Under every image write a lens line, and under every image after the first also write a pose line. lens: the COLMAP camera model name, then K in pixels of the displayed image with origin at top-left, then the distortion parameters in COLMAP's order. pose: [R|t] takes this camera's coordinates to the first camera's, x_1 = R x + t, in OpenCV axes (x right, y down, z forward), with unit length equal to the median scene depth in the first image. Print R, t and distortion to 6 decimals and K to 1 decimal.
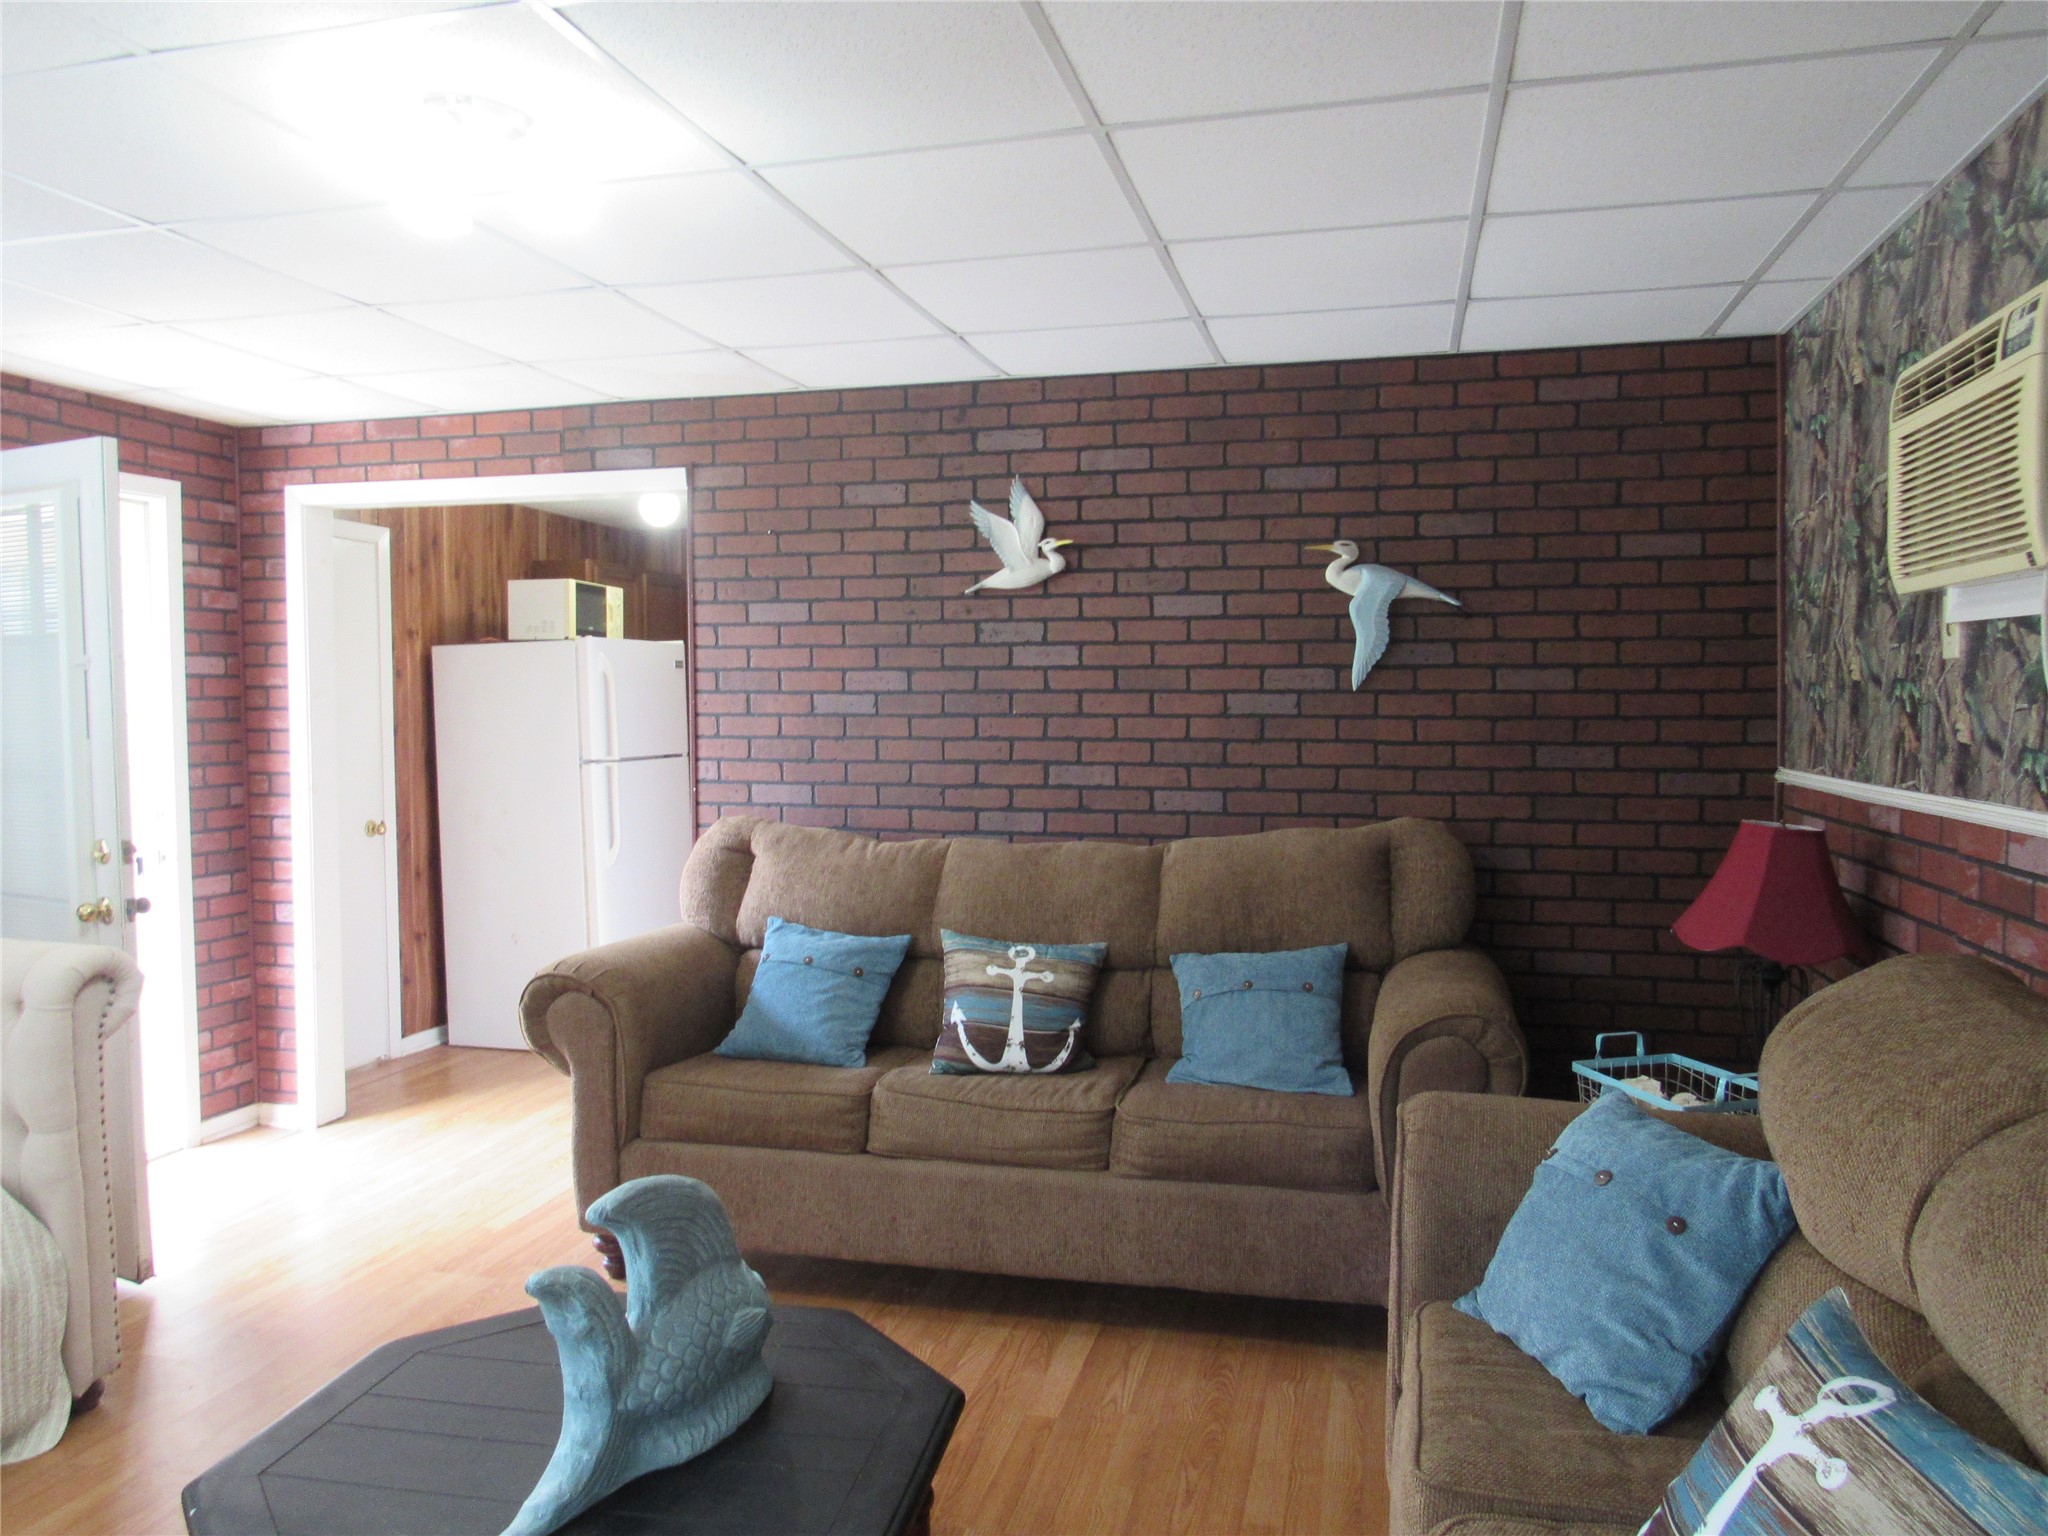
lens RADIAL K [[1458.4, 0, 1018.0], [0, 1458.4, 772.7], [0, 0, 1]] dist [-0.031808, 0.013710]
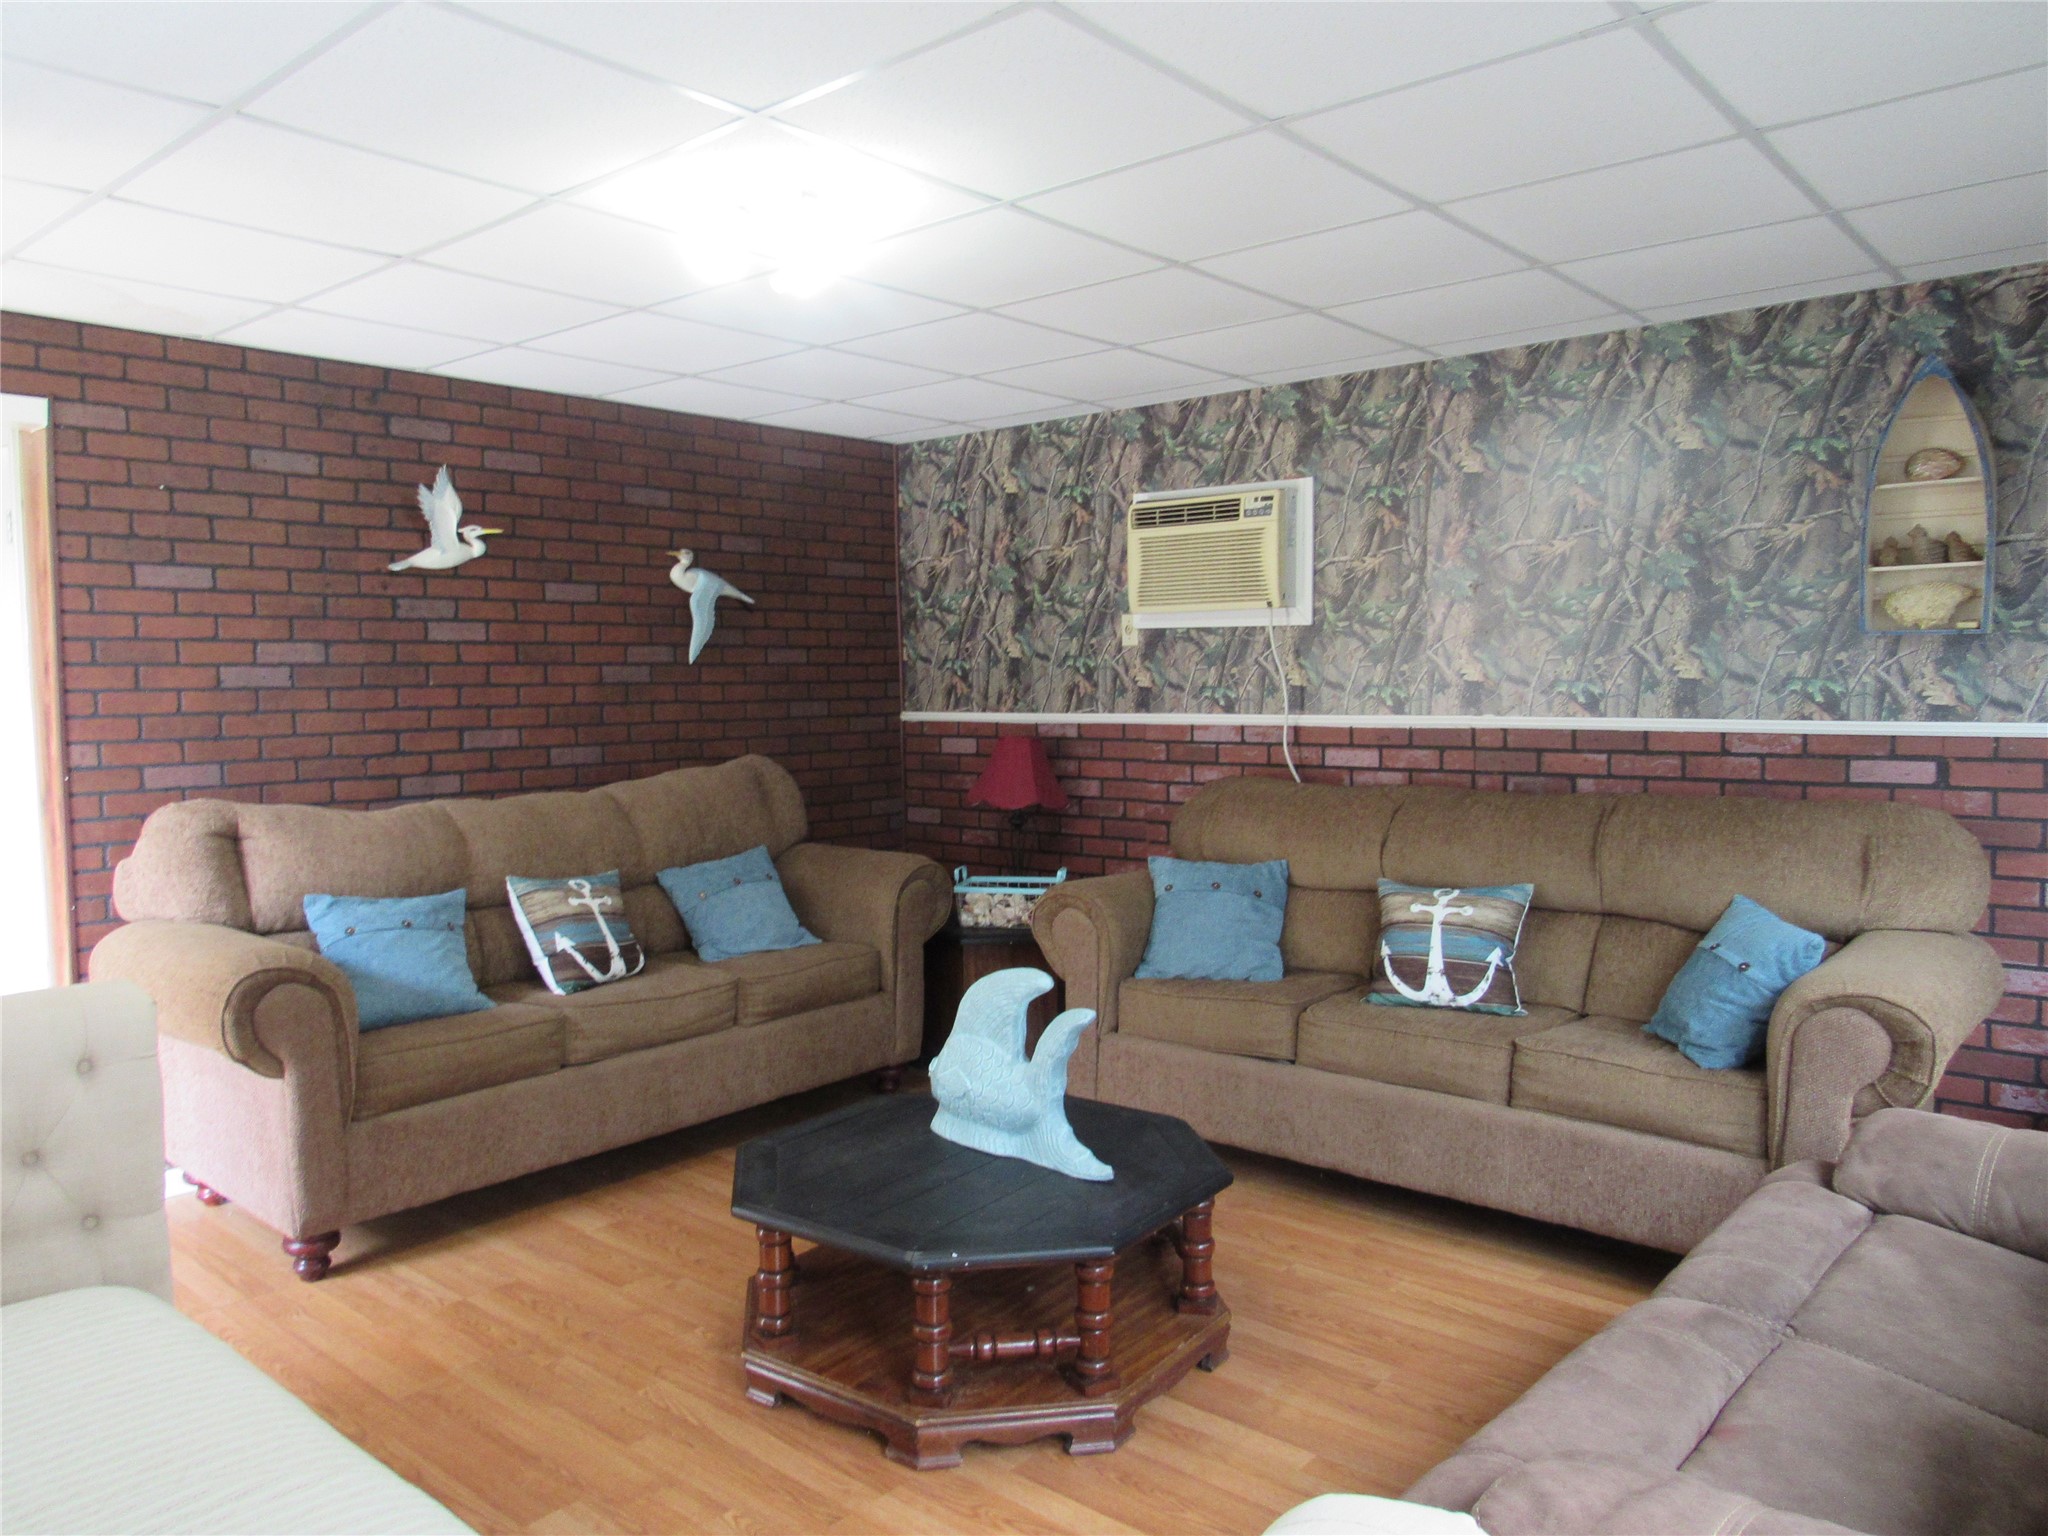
lens RADIAL K [[1458.4, 0, 1011.1], [0, 1458.4, 759.3], [0, 0, 1]] dist [-0.031808, 0.013710]
pose [[0.445274, -0.056040, 0.893639, -0.770714], [0.052134, 0.997969, 0.036606, -0.002236], [-0.893875, 0.030290, 0.447291, 0.138568]]
